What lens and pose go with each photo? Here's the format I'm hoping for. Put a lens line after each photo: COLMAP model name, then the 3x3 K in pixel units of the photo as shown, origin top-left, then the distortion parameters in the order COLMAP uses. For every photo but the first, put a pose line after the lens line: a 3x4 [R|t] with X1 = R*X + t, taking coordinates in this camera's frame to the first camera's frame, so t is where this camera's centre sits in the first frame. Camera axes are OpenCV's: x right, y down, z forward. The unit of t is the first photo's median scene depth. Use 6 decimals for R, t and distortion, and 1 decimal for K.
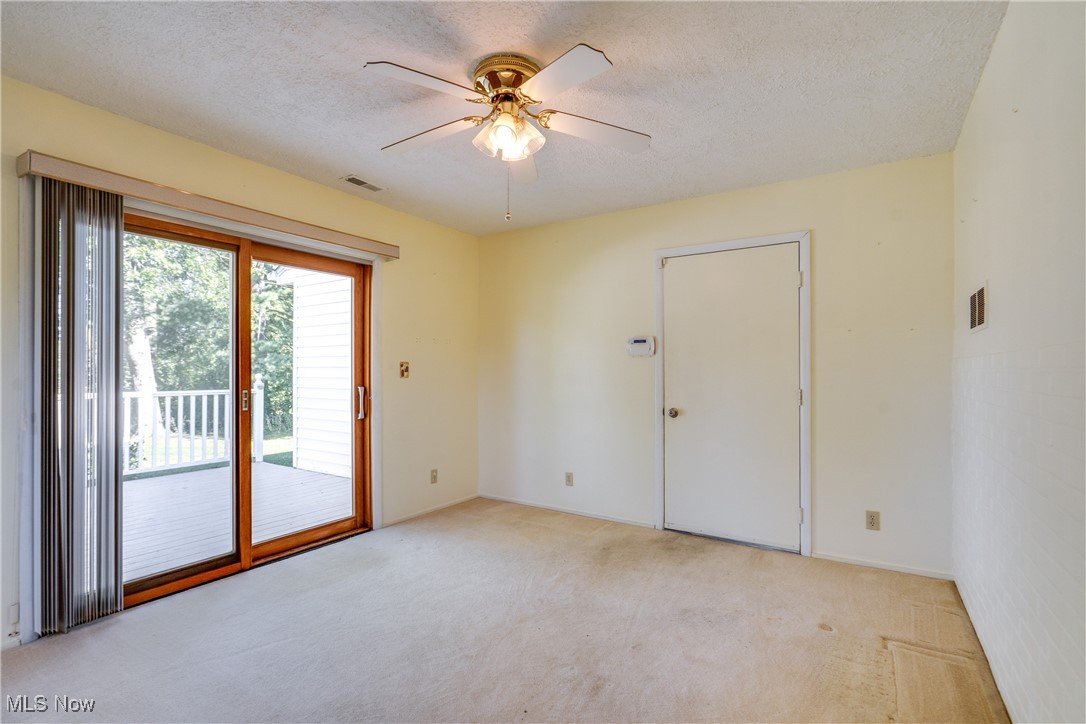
lens RADIAL K [[508.1, 0, 549.9], [0, 508.1, 363.4], [0, 0, 1]] dist [-0.003010, 0.001592]
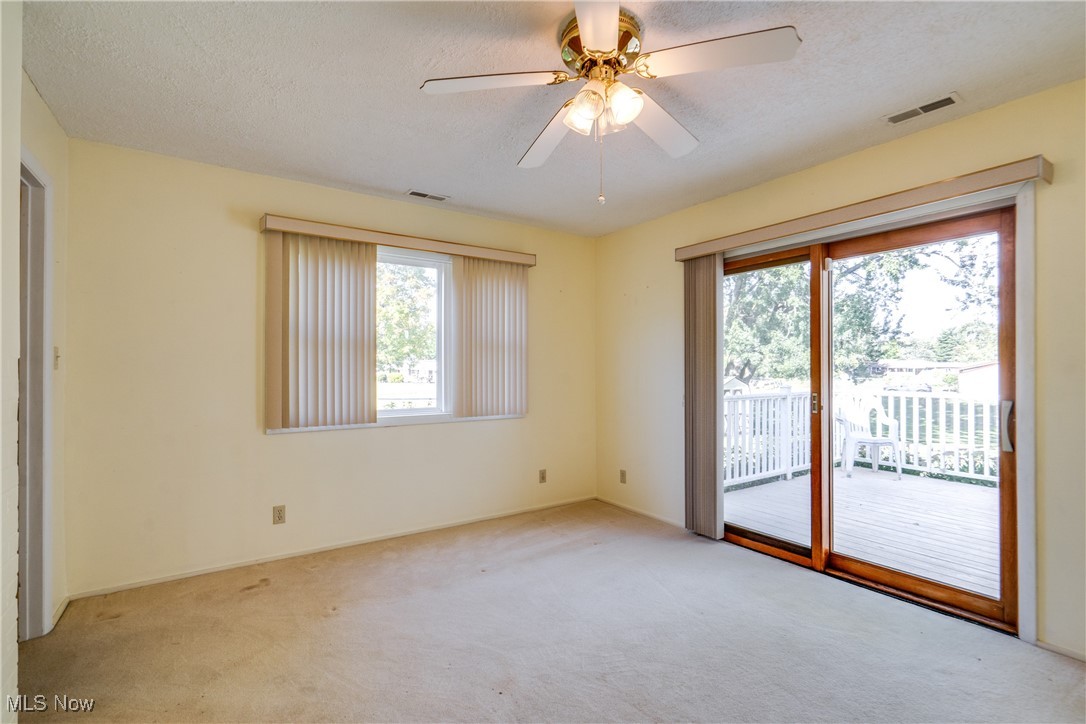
lens RADIAL K [[508.1, 0, 549.9], [0, 508.1, 363.4], [0, 0, 1]] dist [-0.003010, 0.001592]
pose [[-0.381455, -0.007053, -0.924360, 0.506565], [0.009153, 0.999893, -0.011407, -0.000460], [0.924342, -0.012812, -0.381350, 0.833595]]
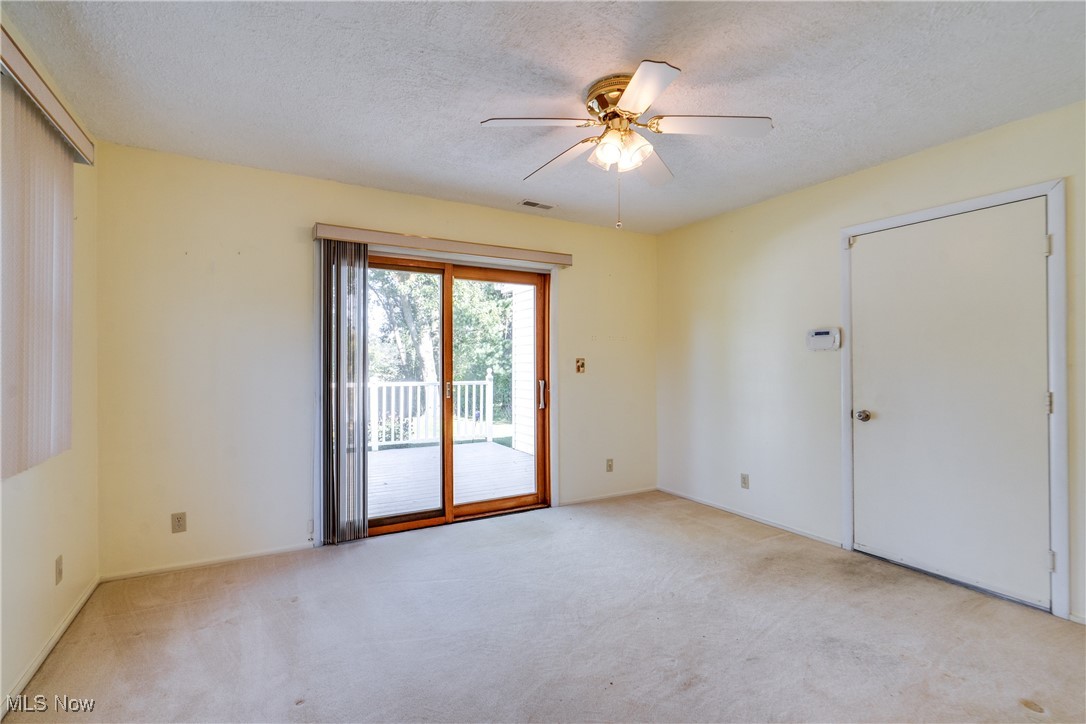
lens RADIAL K [[504.1, 0, 529.8], [0, 504.1, 353.3], [0, 0, 1]] dist [-0.002388, 0.001648]
pose [[0.880228, -0.012111, -0.474396, 0.170913], [0.008463, 0.999916, -0.009824, -0.005187], [0.474475, 0.004632, 0.880257, -0.017399]]
